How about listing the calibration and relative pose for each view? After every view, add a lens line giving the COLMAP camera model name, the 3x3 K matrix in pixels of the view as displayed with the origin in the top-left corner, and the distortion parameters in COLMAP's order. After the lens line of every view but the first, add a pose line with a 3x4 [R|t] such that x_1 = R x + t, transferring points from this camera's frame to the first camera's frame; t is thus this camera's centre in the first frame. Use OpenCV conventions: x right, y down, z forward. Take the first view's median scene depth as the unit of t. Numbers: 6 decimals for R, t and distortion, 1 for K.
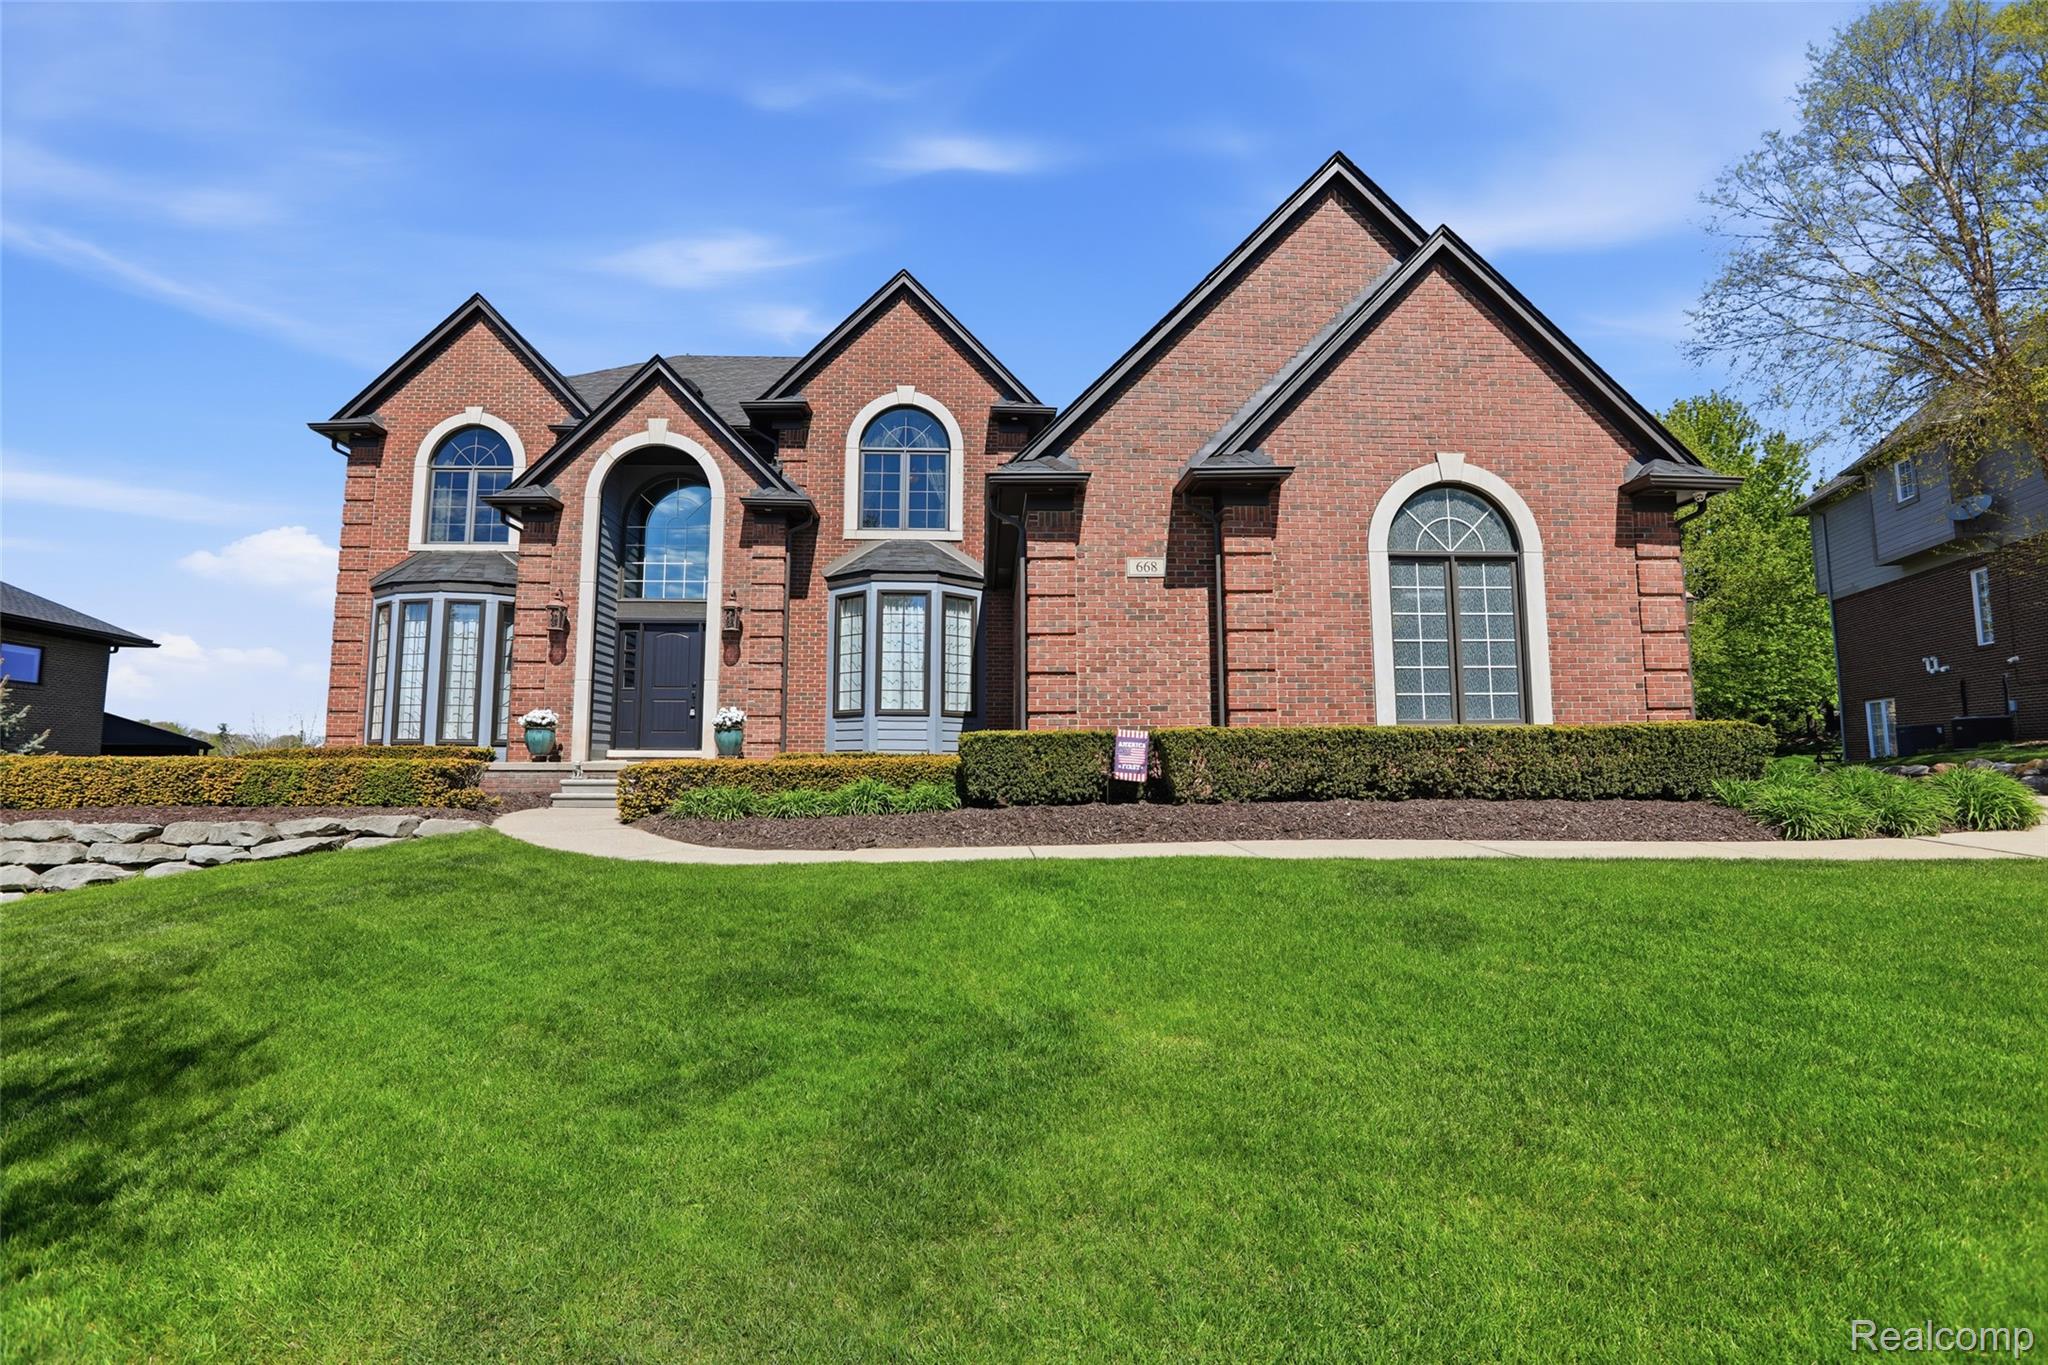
lens RADIAL K [[922.9, 0, 989.4], [0, 922.9, 676.2], [0, 0, 1]] dist [-0.081972, 0.083122]
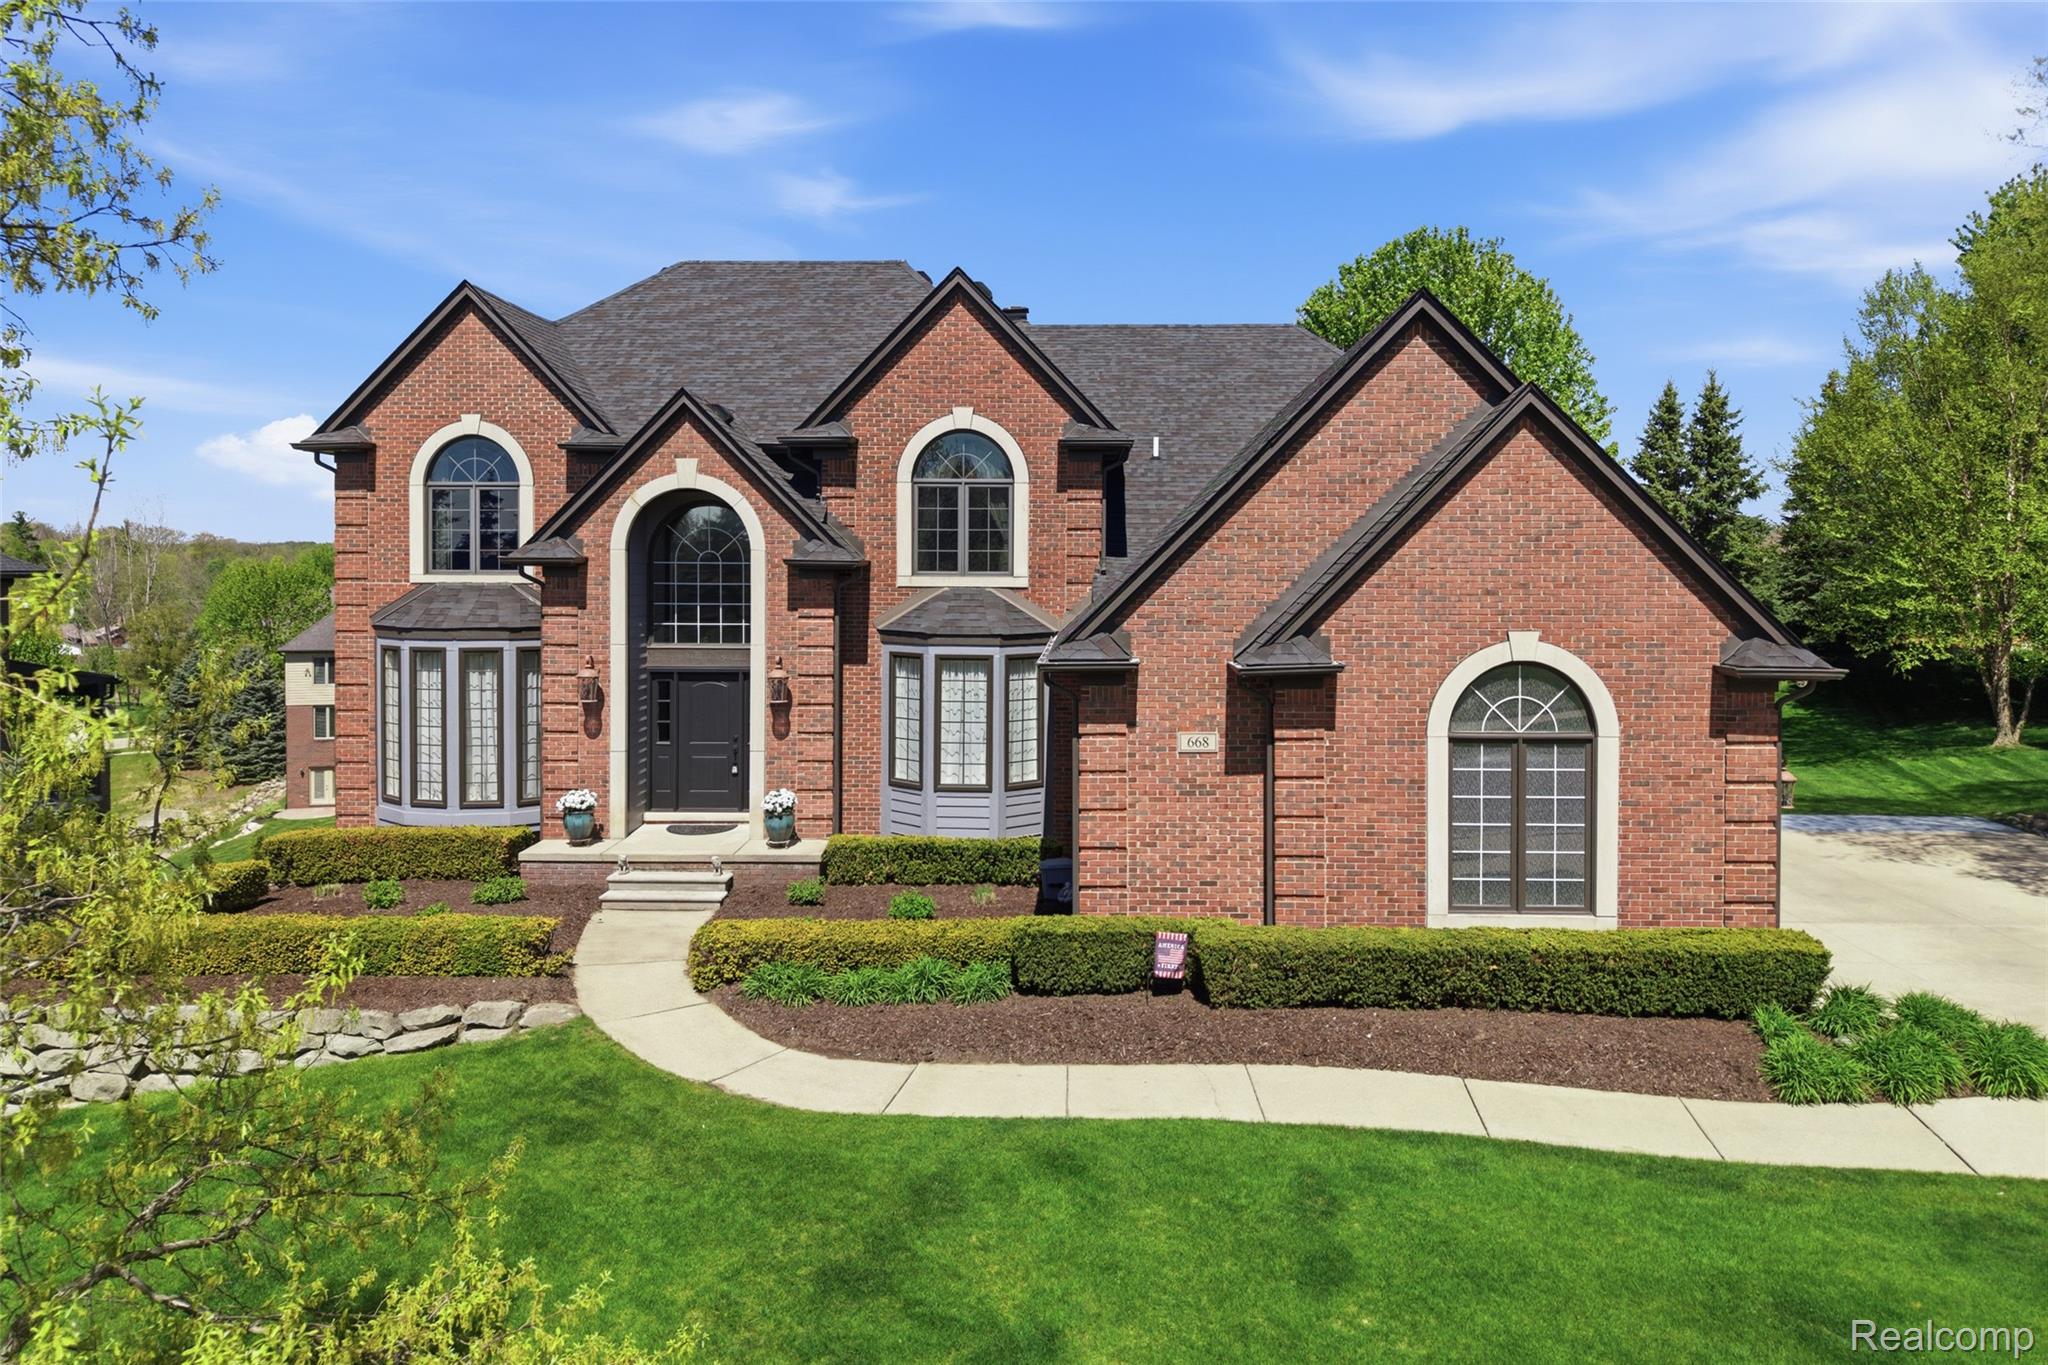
lens RADIAL K [[1334.5, 0, 992.0], [0, 1334.5, 607.4], [0, 0, 1]] dist [0.080711, -0.098116]
pose [[0.996373, 0.000840, -0.085092, 0.050242], [0.009905, 0.992009, 0.125780, -0.320460], [0.084518, -0.126167, 0.988402, -0.314621]]
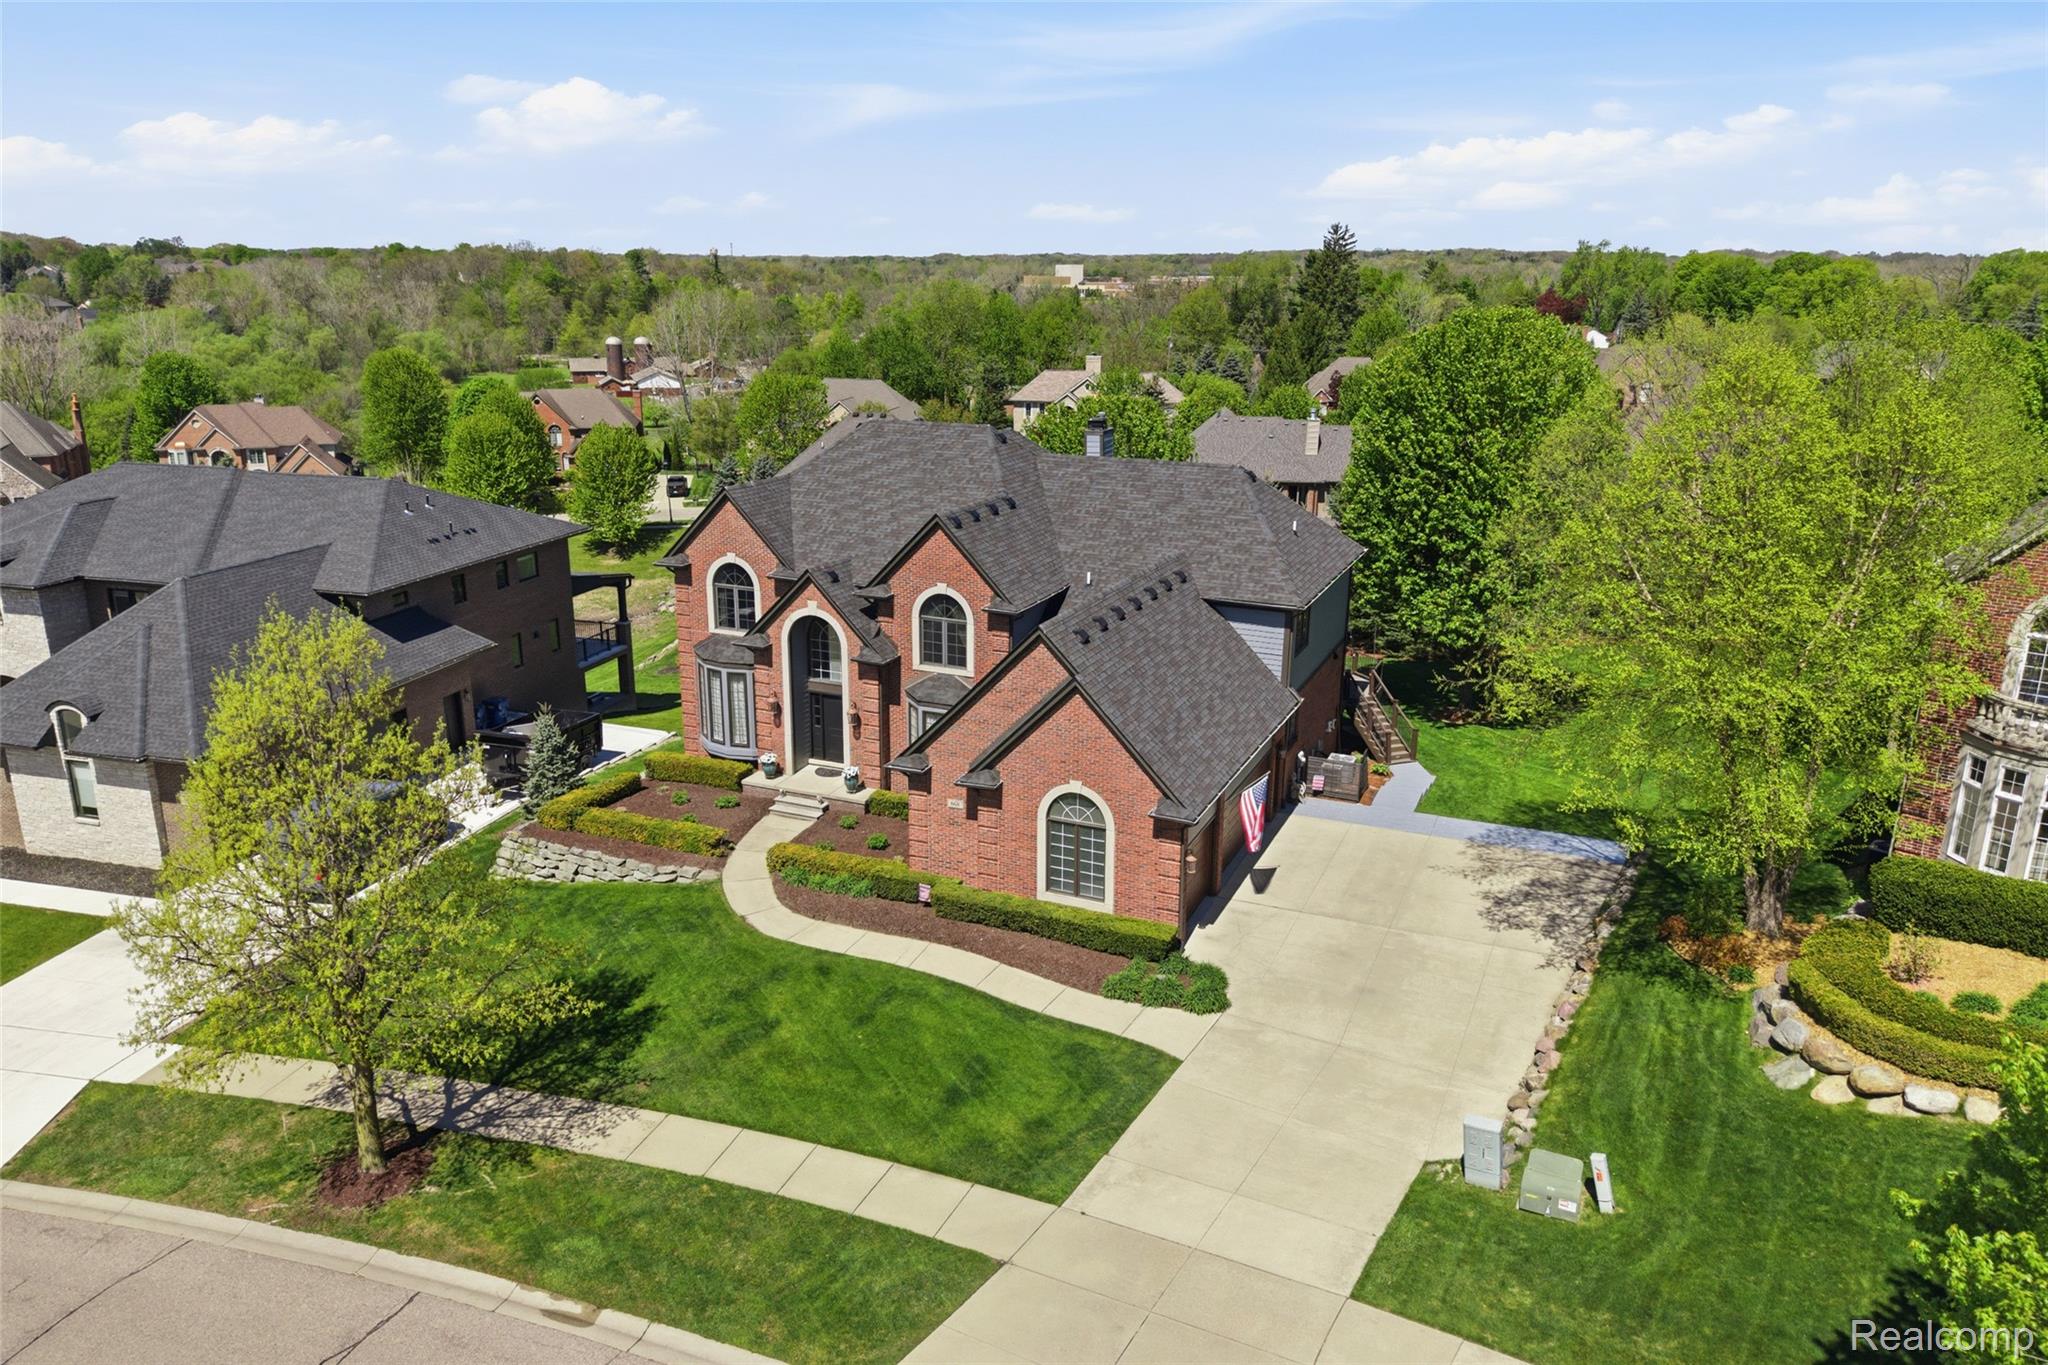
lens RADIAL K [[1334.5, 0, 992.0], [0, 1334.5, 607.4], [0, 0, 1]] dist [0.080711, -0.098116]
pose [[0.898265, 0.098247, -0.428332, 1.157452], [0.043778, 0.949835, 0.309673, -1.142475], [0.437269, -0.296919, 0.848902, -1.161533]]
